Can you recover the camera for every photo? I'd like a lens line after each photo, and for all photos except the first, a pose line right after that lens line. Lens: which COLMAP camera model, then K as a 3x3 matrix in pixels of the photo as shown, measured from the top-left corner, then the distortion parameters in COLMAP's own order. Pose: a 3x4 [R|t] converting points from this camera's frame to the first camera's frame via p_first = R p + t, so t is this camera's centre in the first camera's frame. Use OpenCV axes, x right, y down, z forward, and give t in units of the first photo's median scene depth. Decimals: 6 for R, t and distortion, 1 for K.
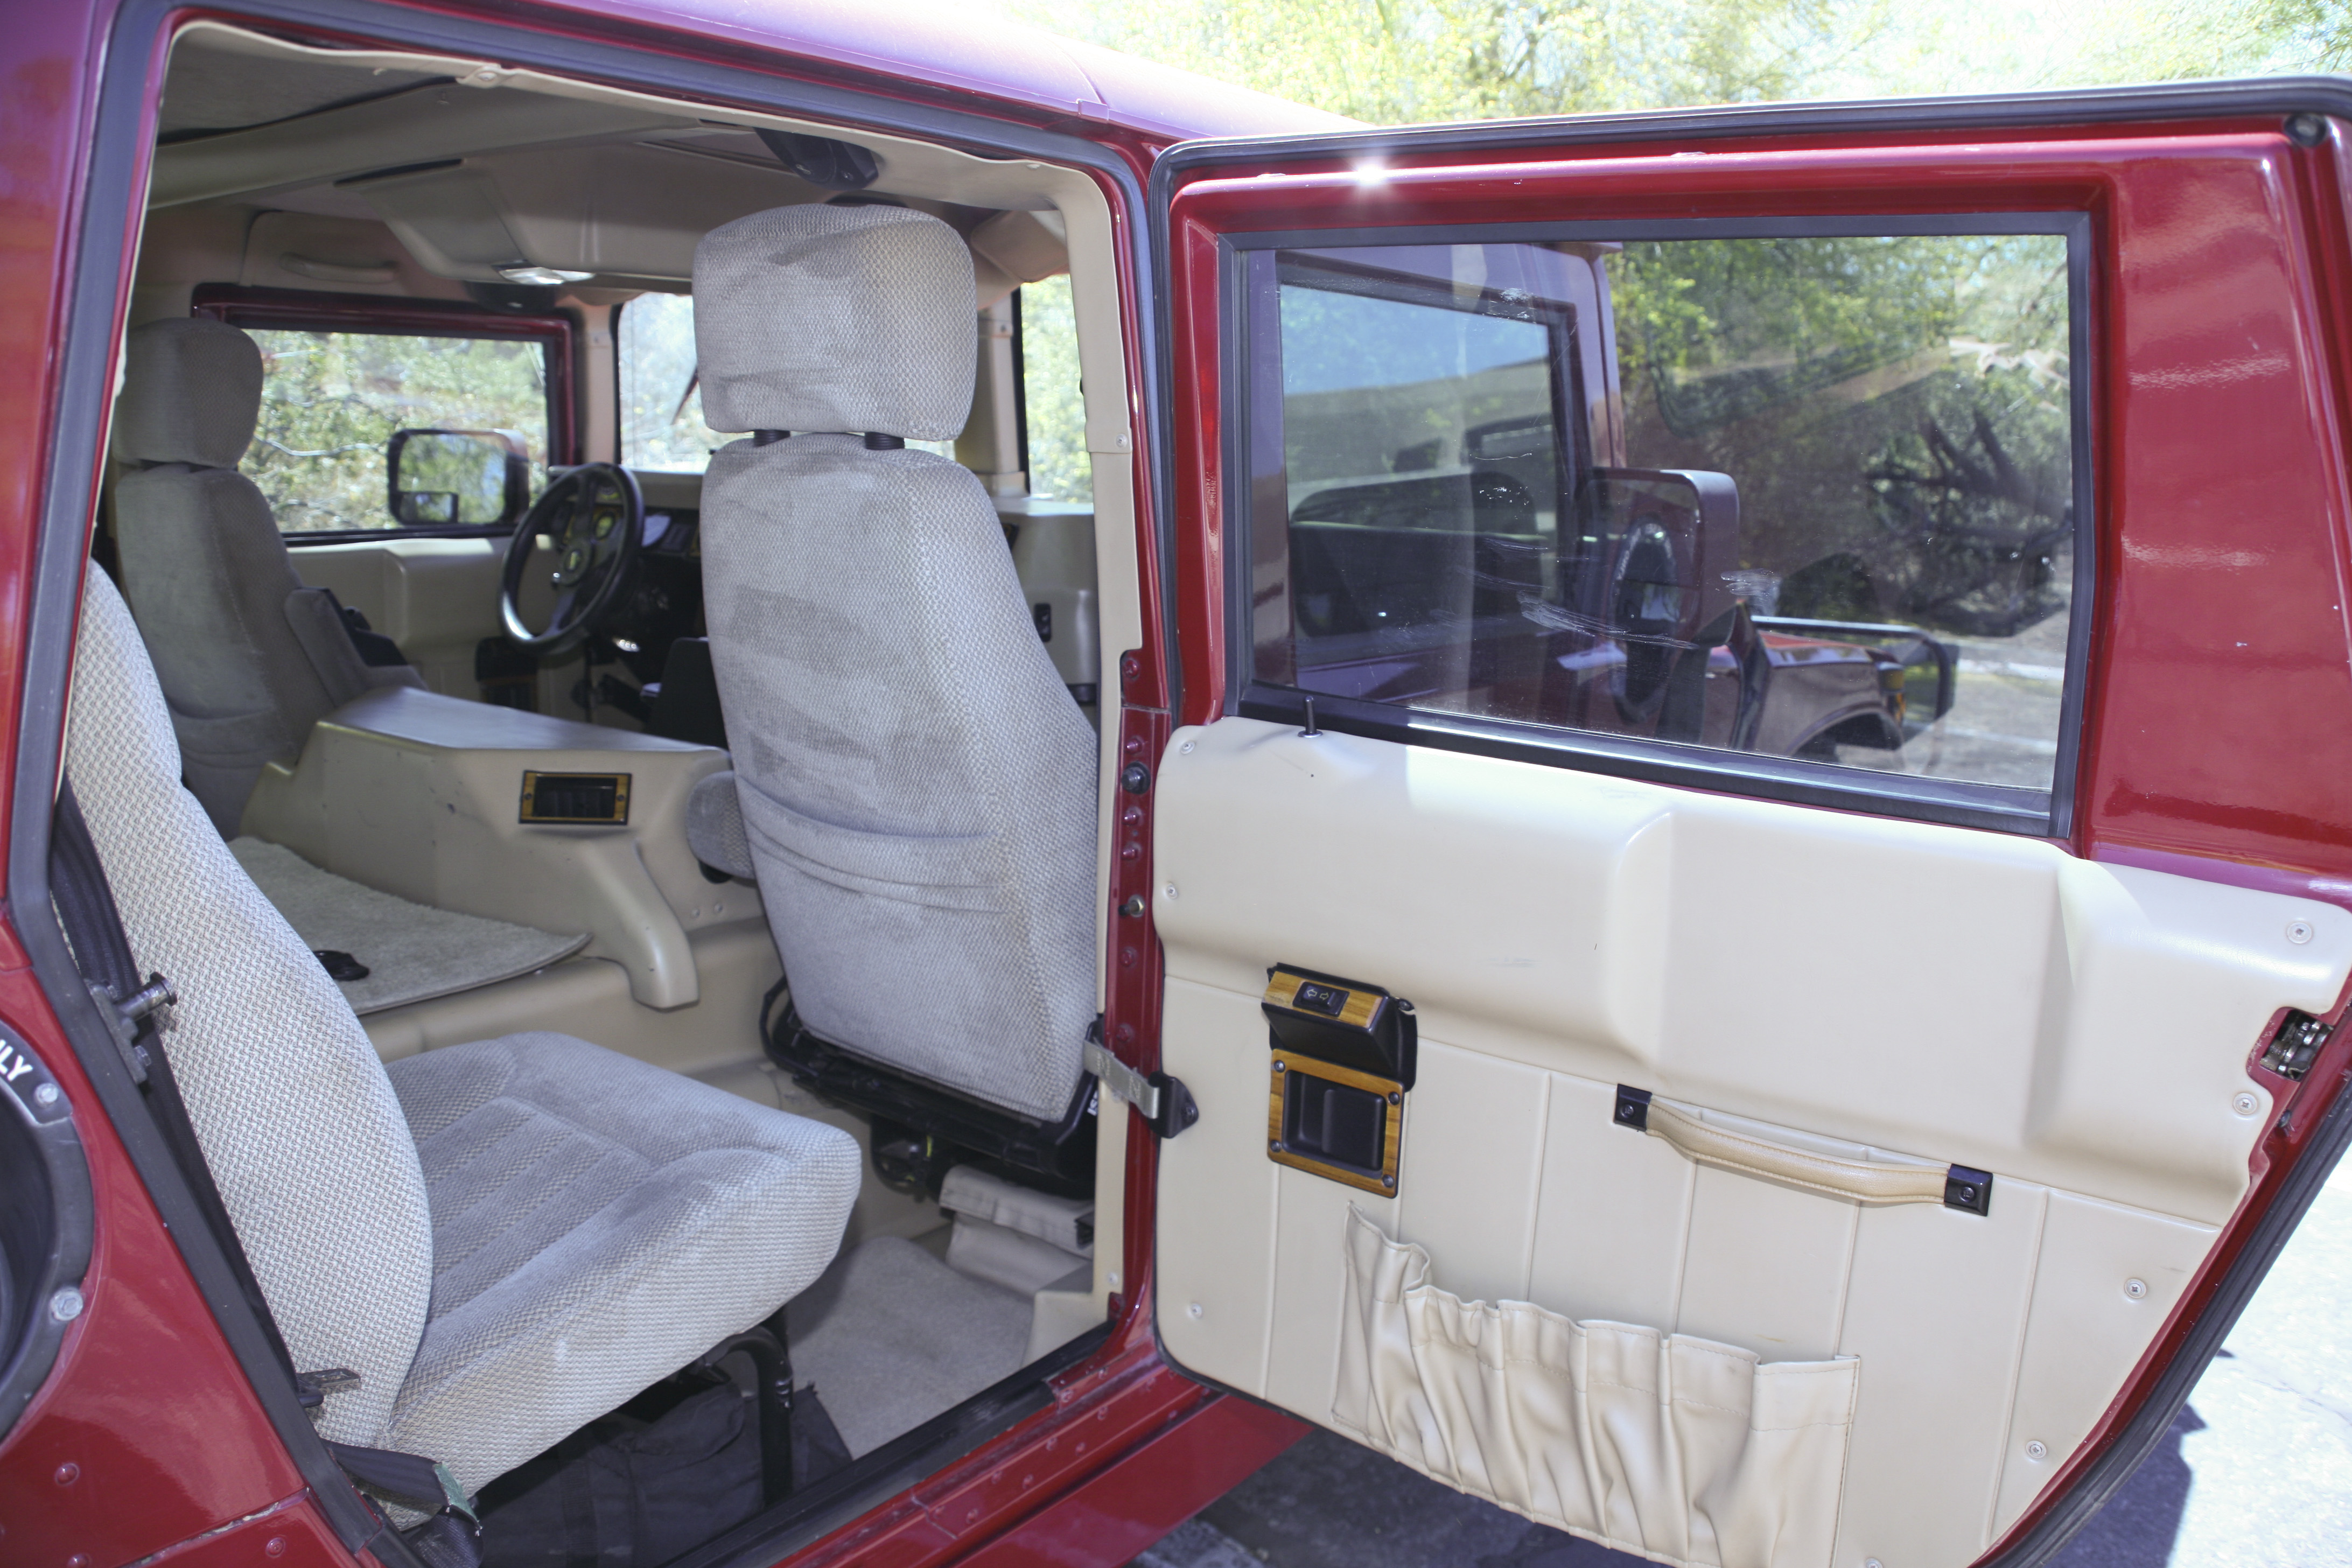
lens RADIAL K [[1877.6, 0, 1161.6], [0, 1877.6, 816.8], [0, 0, 1]] dist [-0.144012, 0.066617]
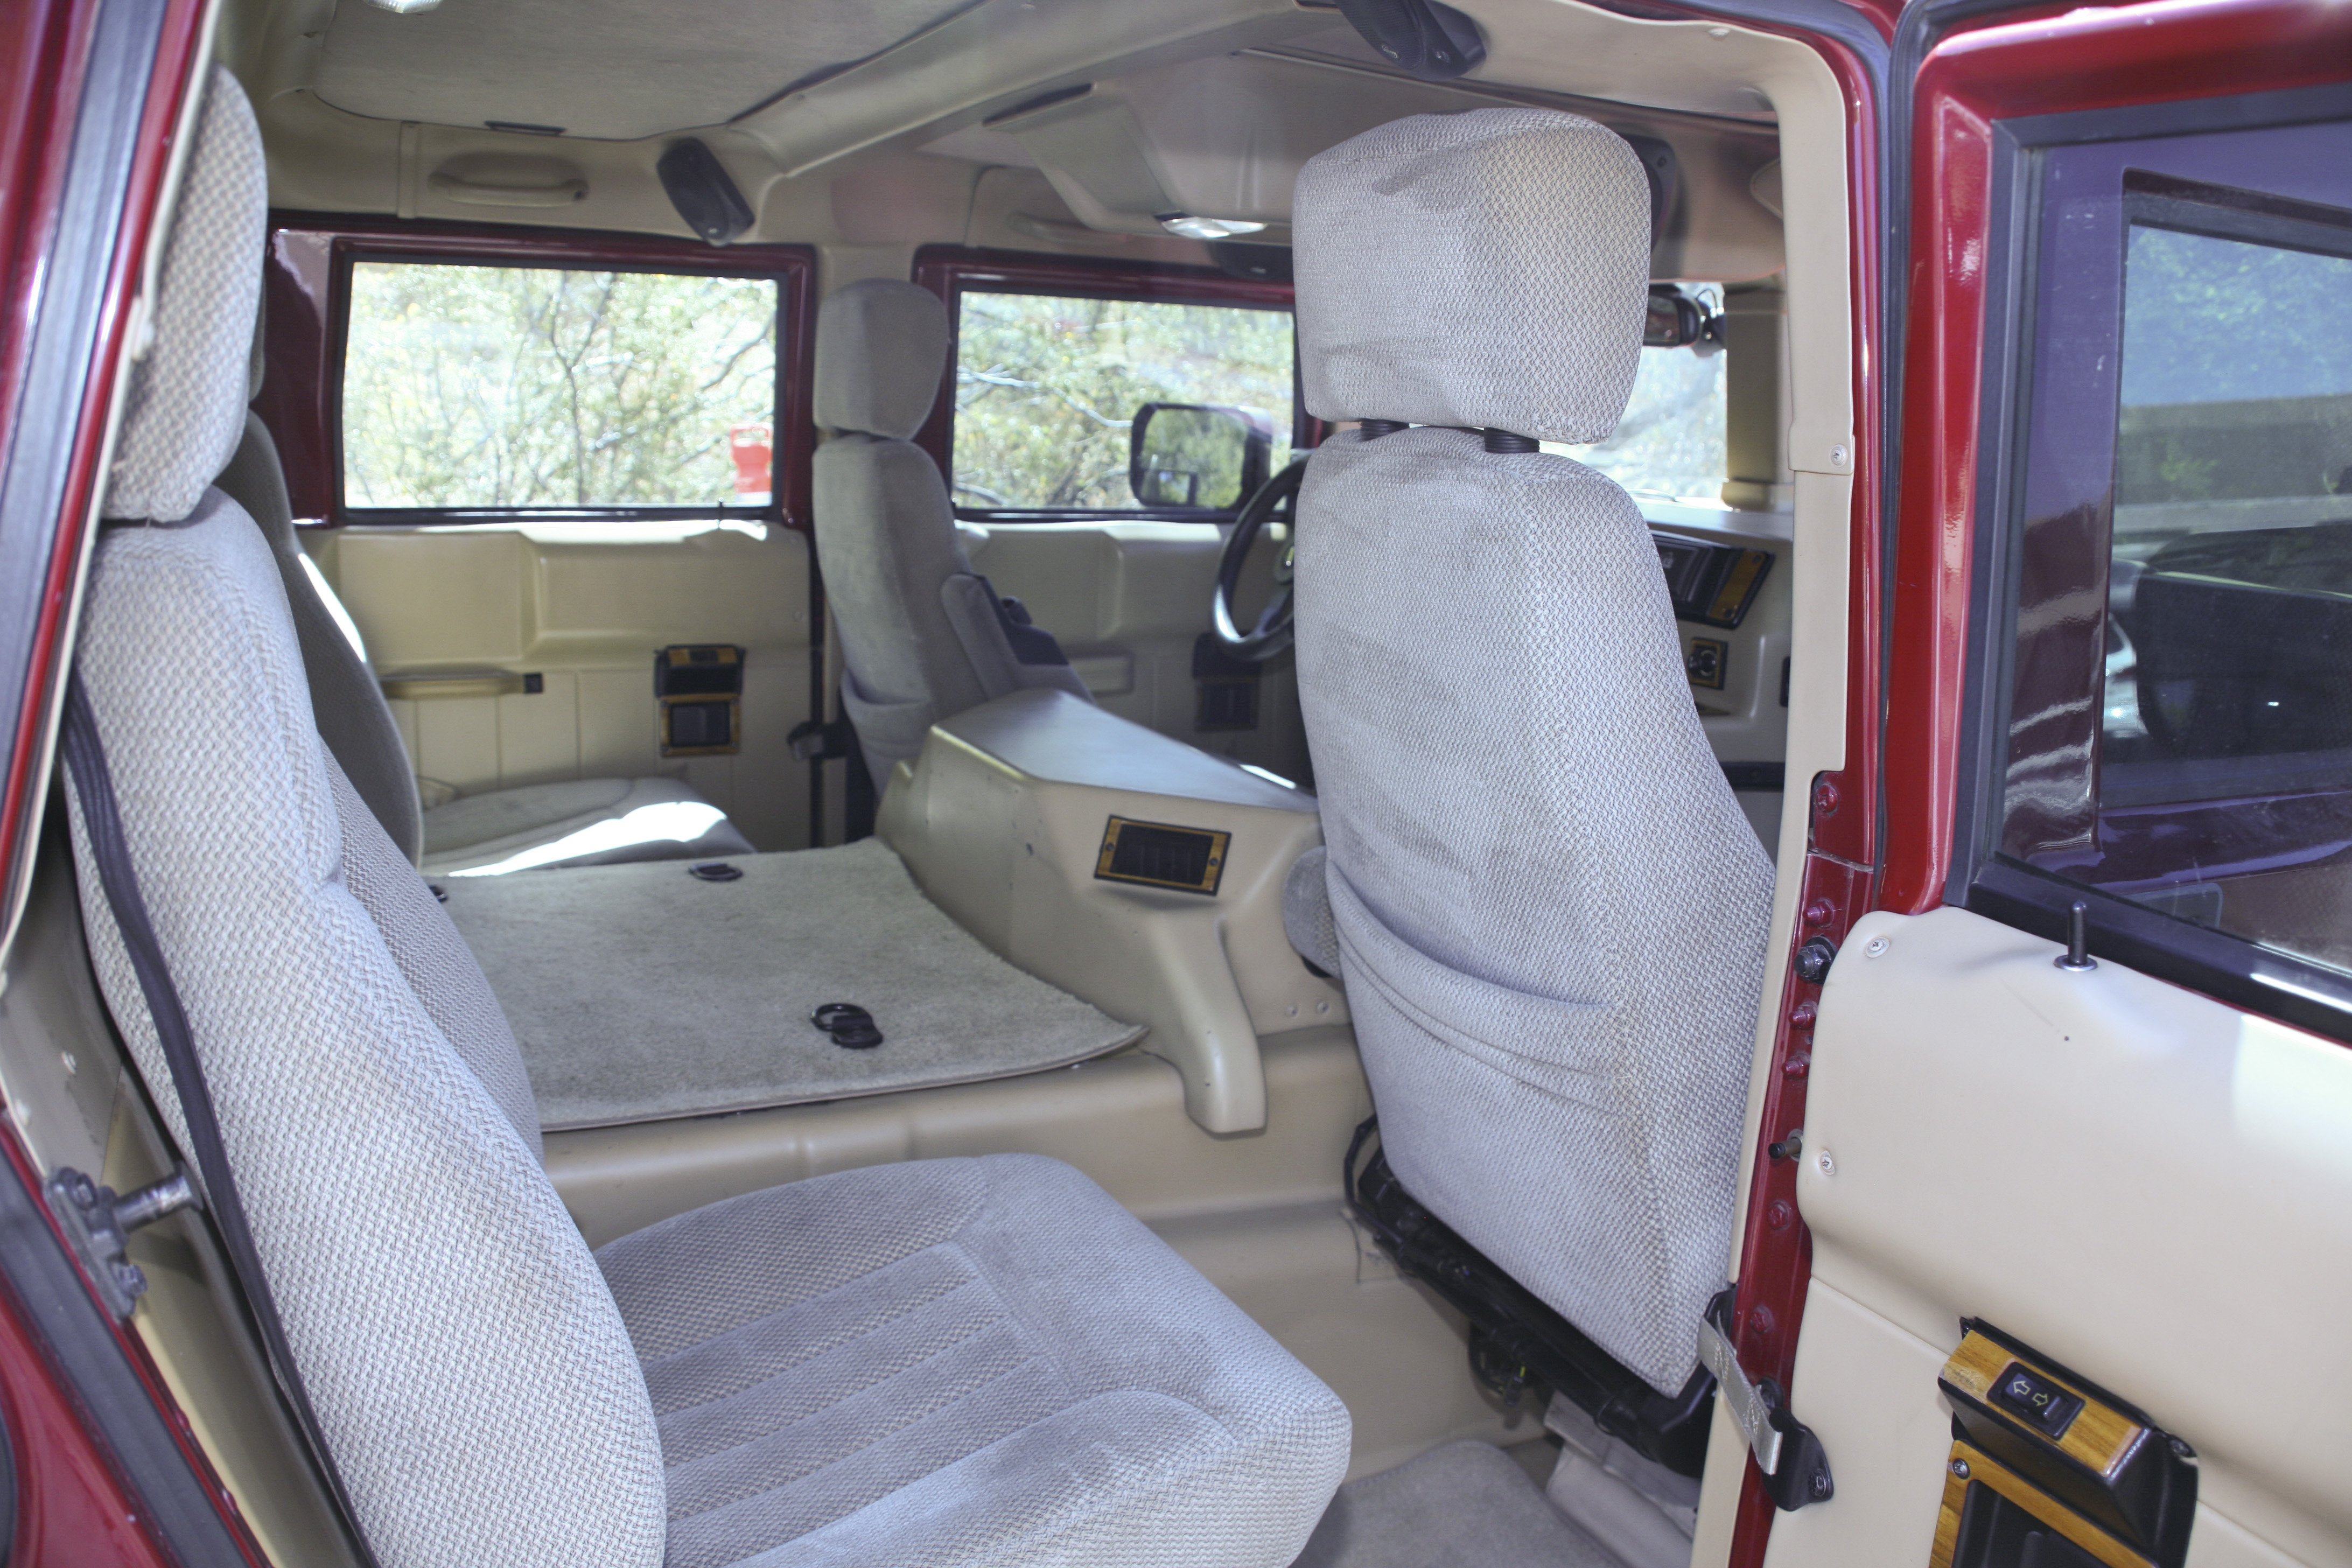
lens RADIAL K [[1877.6, 0, 1161.6], [0, 1877.6, 816.8], [0, 0, 1]] dist [-0.144012, 0.066617]
pose [[0.896927, 0.106680, -0.429117, 0.050945], [-0.103310, 0.994159, 0.031215, -0.065114], [0.429940, 0.016334, 0.902709, 0.293345]]
